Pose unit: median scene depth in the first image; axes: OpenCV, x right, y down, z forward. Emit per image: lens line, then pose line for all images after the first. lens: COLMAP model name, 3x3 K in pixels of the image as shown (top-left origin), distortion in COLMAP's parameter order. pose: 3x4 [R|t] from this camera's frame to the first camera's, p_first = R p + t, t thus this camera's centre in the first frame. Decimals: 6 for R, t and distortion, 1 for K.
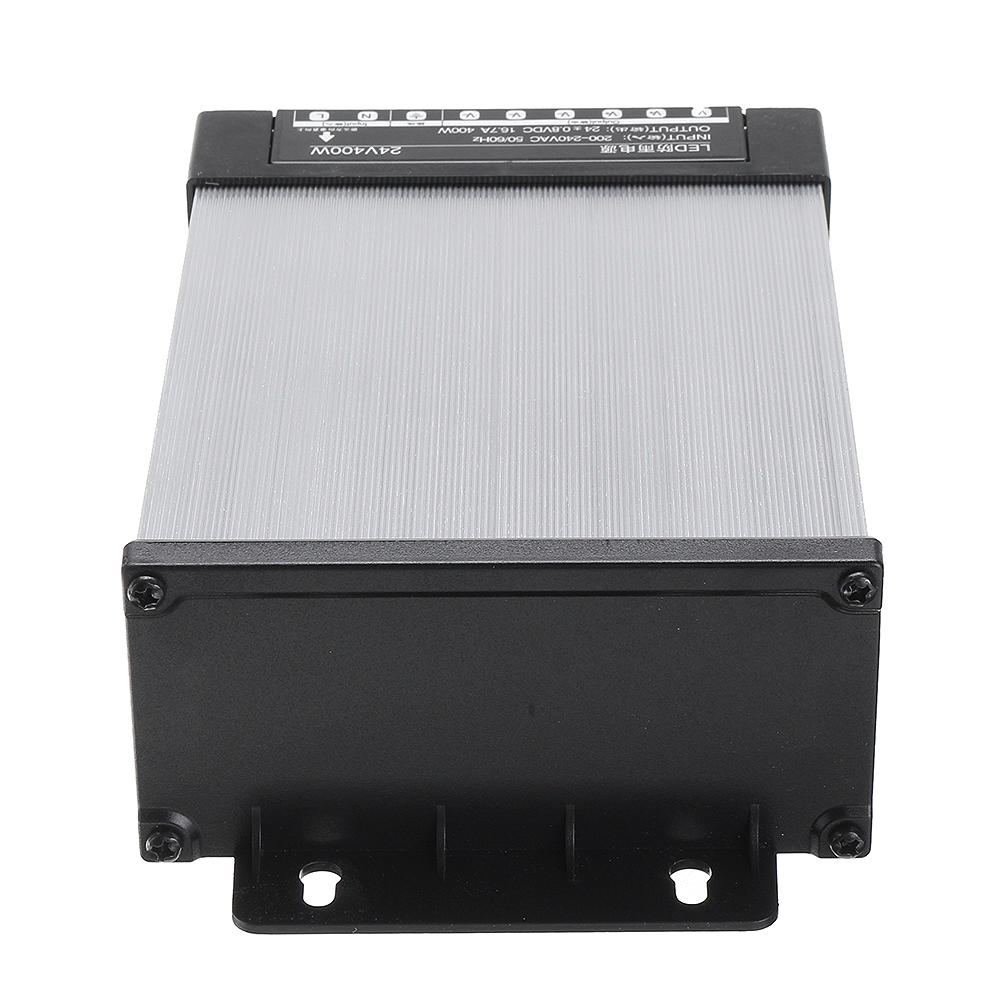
lens RADIAL K [[3983.9, 0, 500.6], [0, 3983.9, 500.3], [0, 0, 1]] dist [-0.216366, 0.000000]
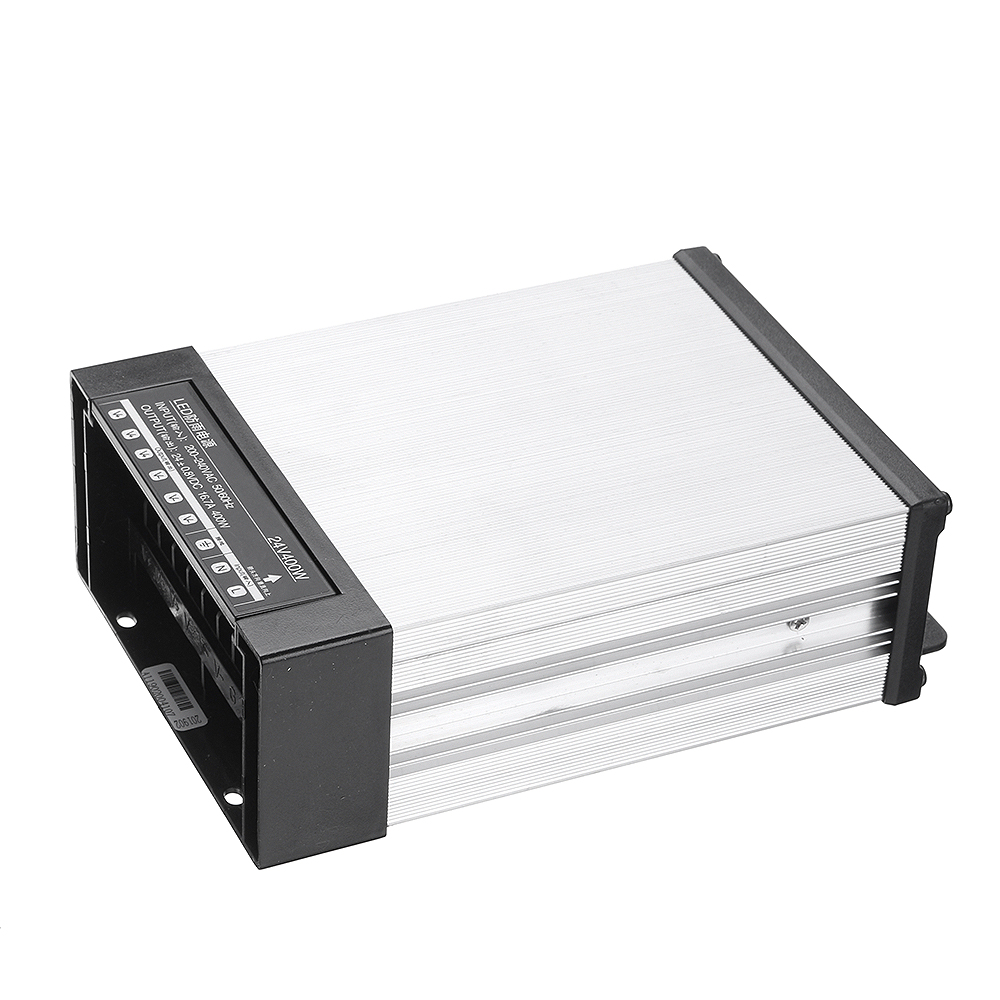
lens RADIAL K [[3373.5, 0, 498.9], [0, 3373.5, 499.3], [0, 0, 1]] dist [-0.015074, 0.000000]
pose [[-0.426491, -0.524395, 0.736963, -0.761291], [0.426184, 0.602157, 0.675111, -0.720747], [-0.797792, 0.602011, -0.033325, 0.966657]]
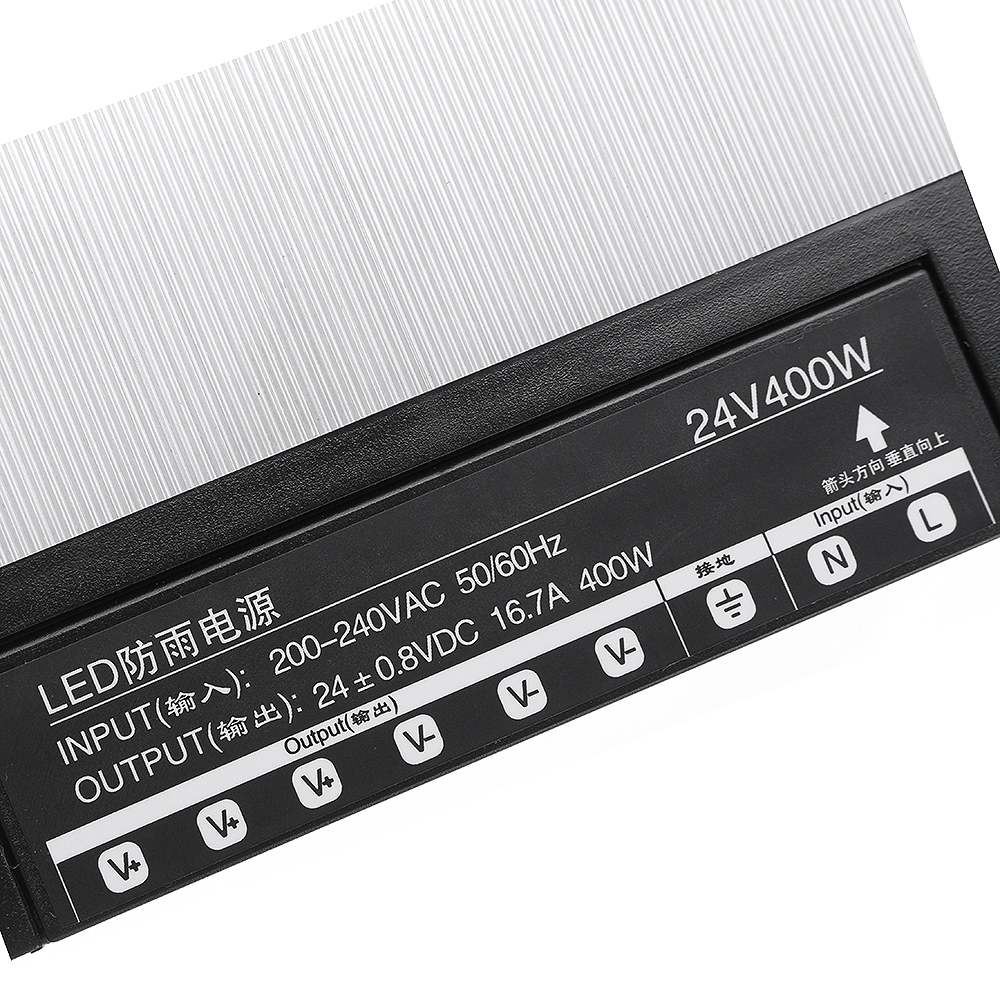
lens RADIAL K [[3373.5, 0, 499.2], [0, 3373.5, 497.2], [0, 0, 1]] dist [-0.015074, 0.000000]
pose [[-0.915749, 0.387045, -0.107706, 0.037678], [-0.269546, -0.393113, 0.879095, -0.413866], [0.297908, 0.834061, 0.464319, 0.818738]]
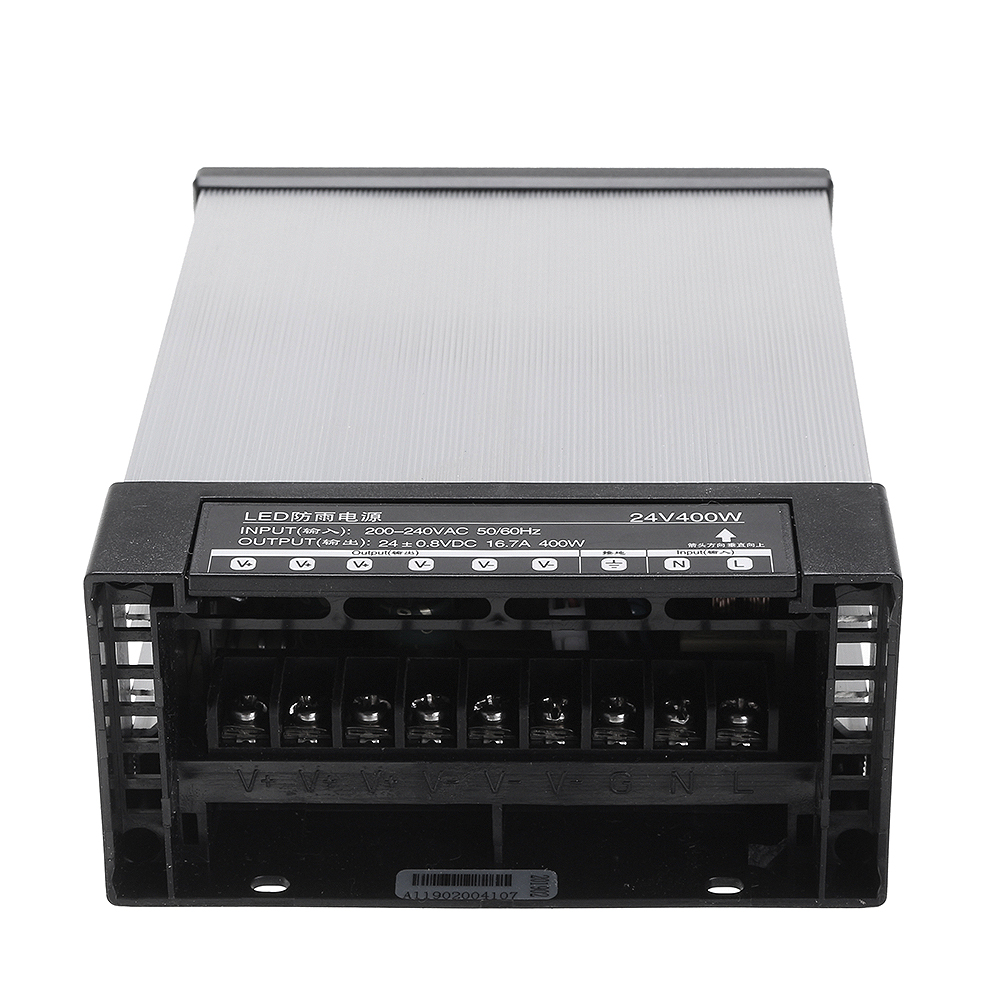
lens RADIAL K [[3983.9, 0, 500.4], [0, 3983.9, 500.4], [0, 0, 1]] dist [-0.216366, 0.000000]
pose [[-0.999831, 0.007006, 0.017013, -0.012539], [0.018194, 0.514364, 0.857379, -0.772438], [-0.002745, 0.857544, -0.514404, 1.399448]]
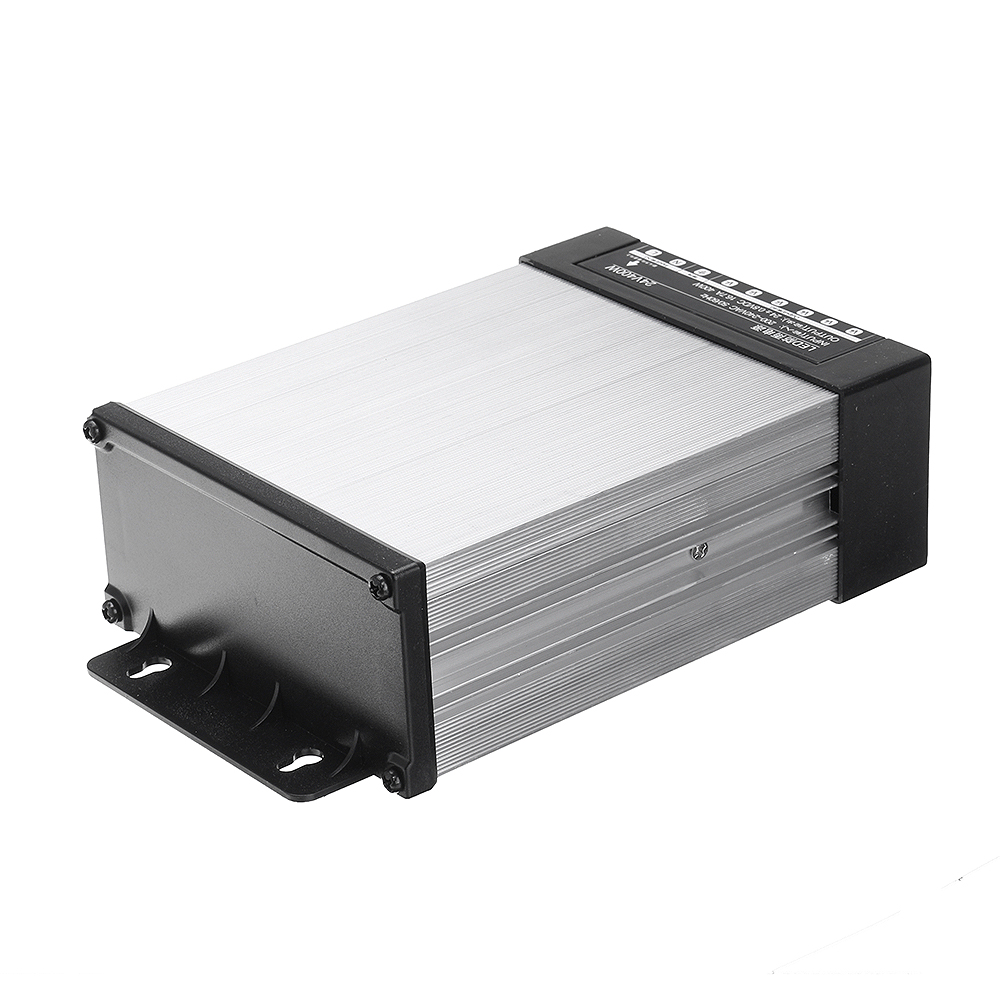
lens RADIAL K [[3373.5, 0, 502.2], [0, 3373.5, 499.3], [0, 0, 1]] dist [-0.015074, 0.000000]
pose [[0.640685, 0.324070, -0.696061, 0.759240], [-0.374595, 0.923278, 0.085064, -0.098375], [0.670225, 0.206242, 0.712926, 0.161008]]
